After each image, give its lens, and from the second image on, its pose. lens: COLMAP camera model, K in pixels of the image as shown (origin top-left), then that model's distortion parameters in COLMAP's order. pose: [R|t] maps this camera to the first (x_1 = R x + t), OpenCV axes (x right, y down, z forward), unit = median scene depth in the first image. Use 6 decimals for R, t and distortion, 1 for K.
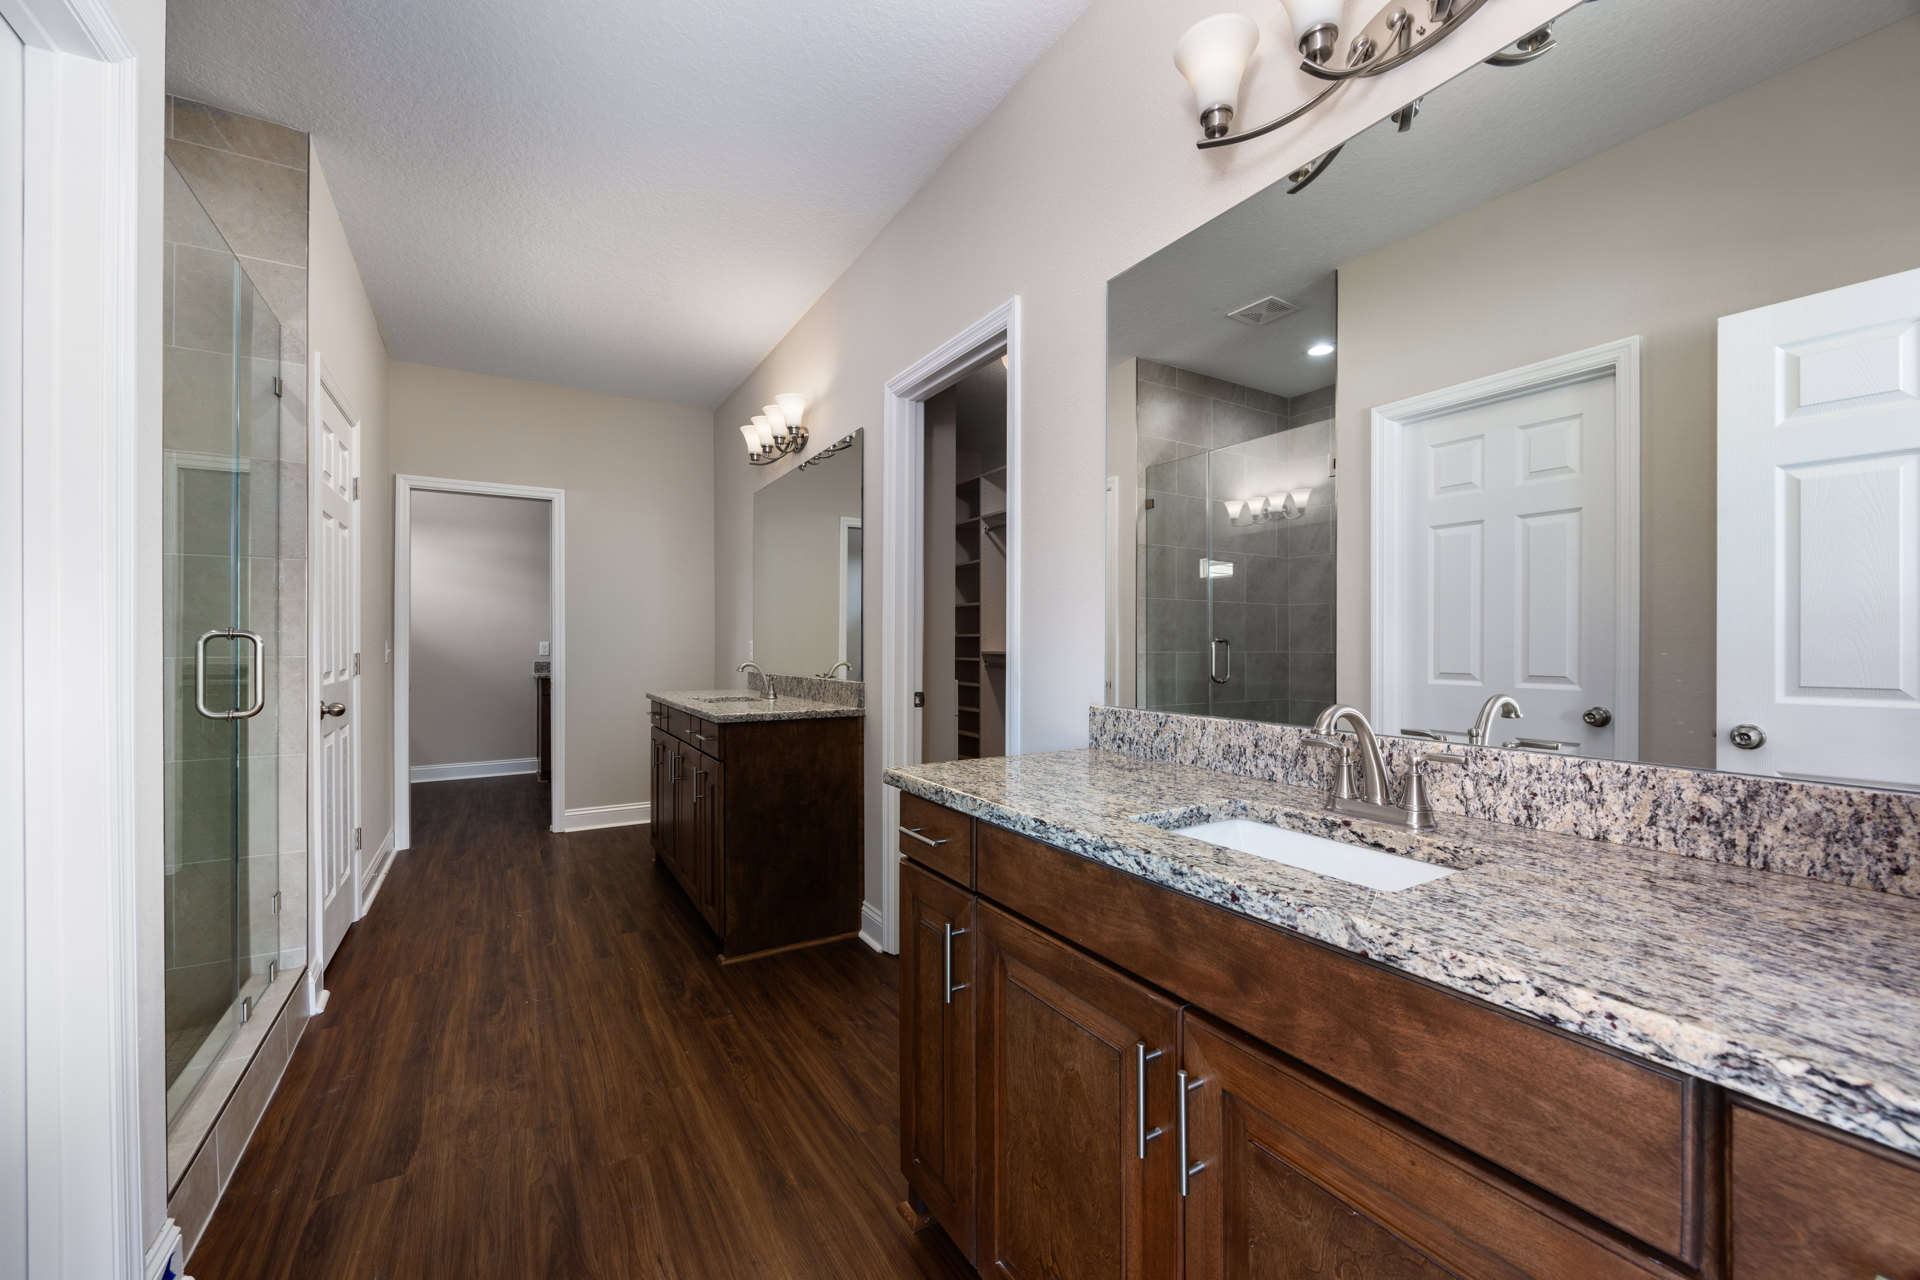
lens RADIAL K [[745.6, 0, 959.4], [0, 745.6, 642.0], [0, 0, 1]] dist [0.002525, 0.000154]
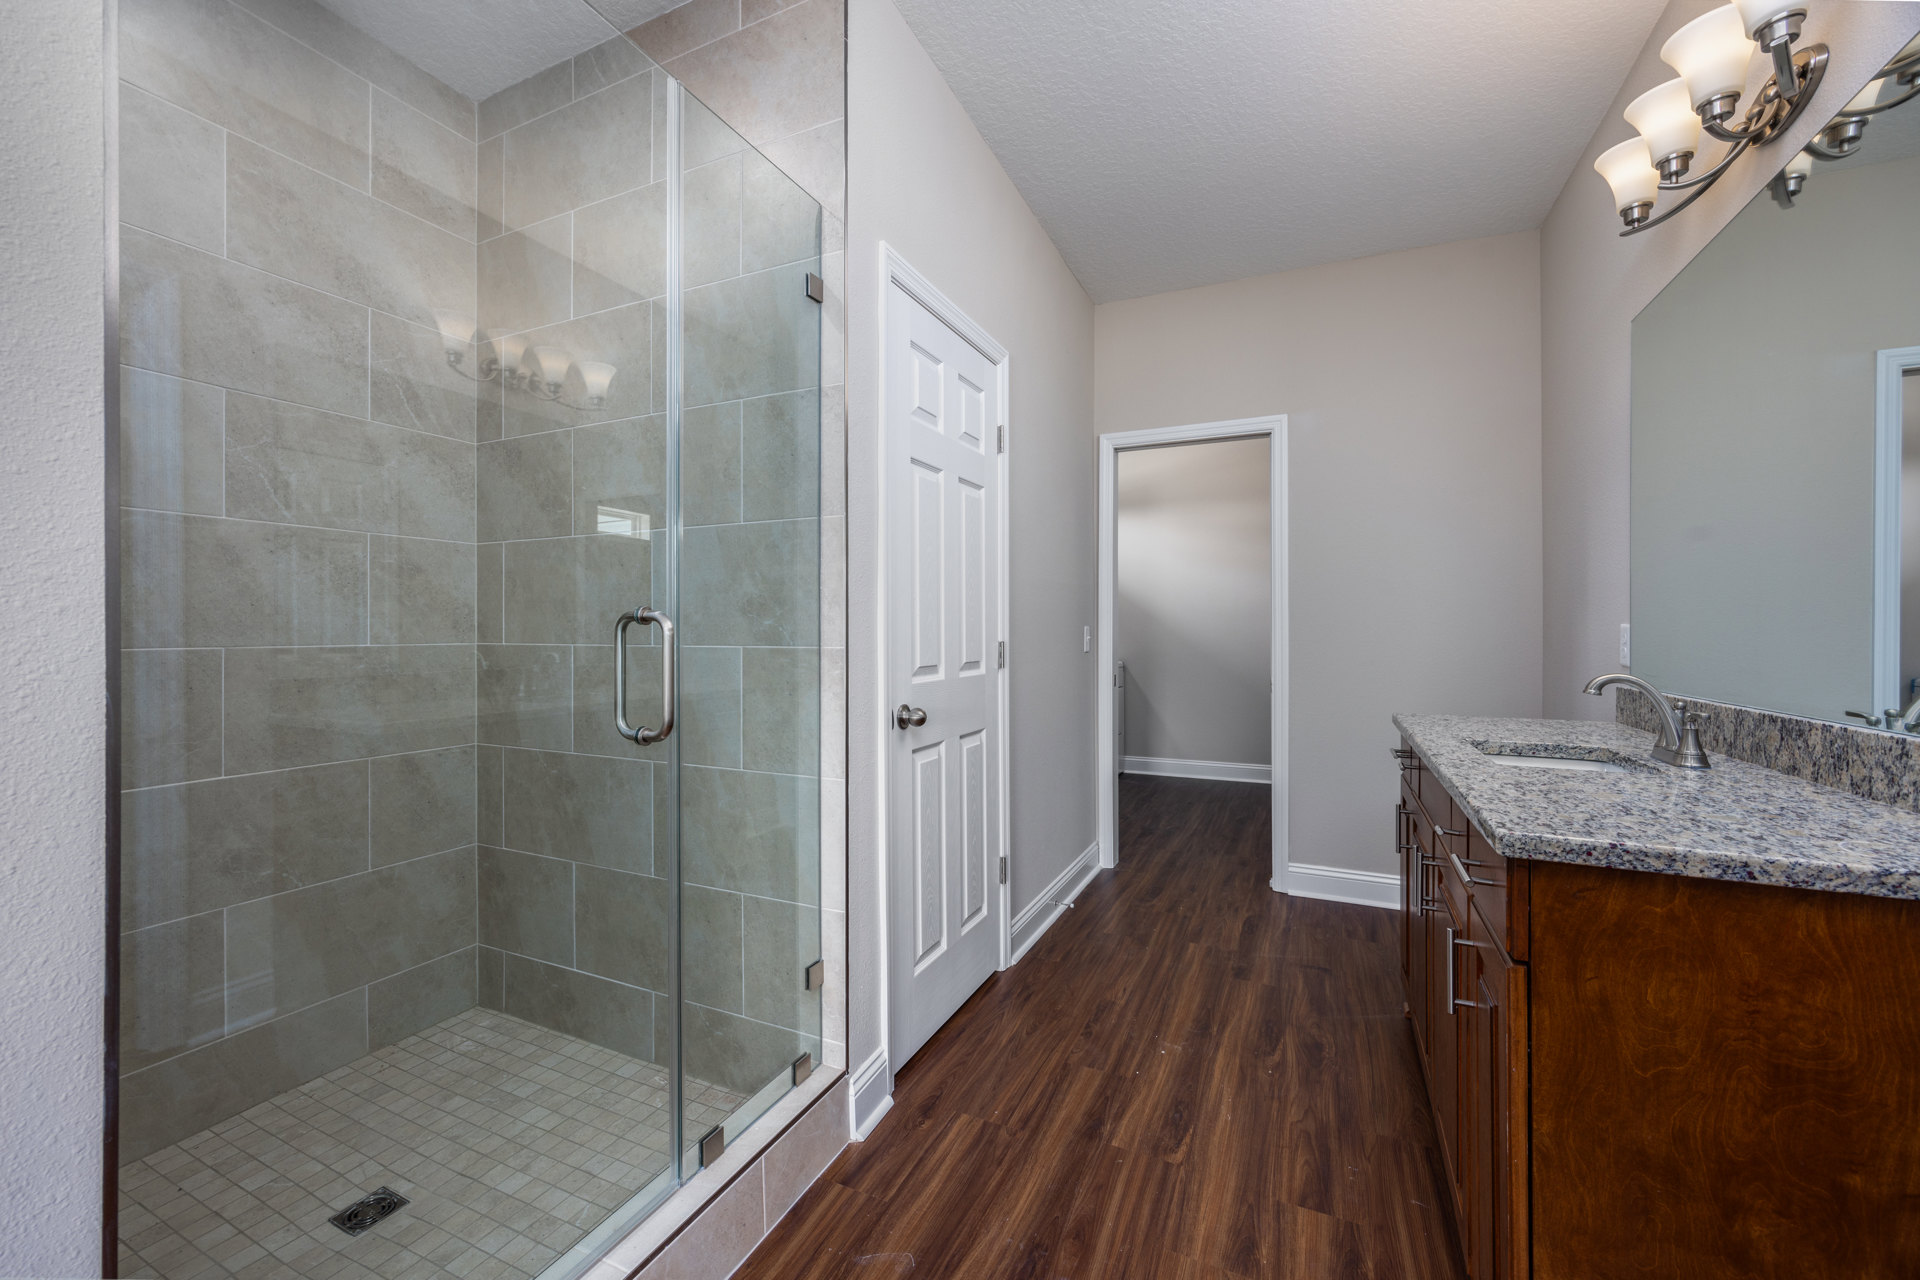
lens RADIAL K [[745.6, 0, 961.7], [0, 745.6, 629.2], [0, 0, 1]] dist [0.002525, 0.000154]
pose [[0.541816, -0.000218, -0.840497, -0.128760], [0.000805, 1.000000, 0.000260, 0.000746], [0.840497, -0.000817, 0.541816, 0.459226]]
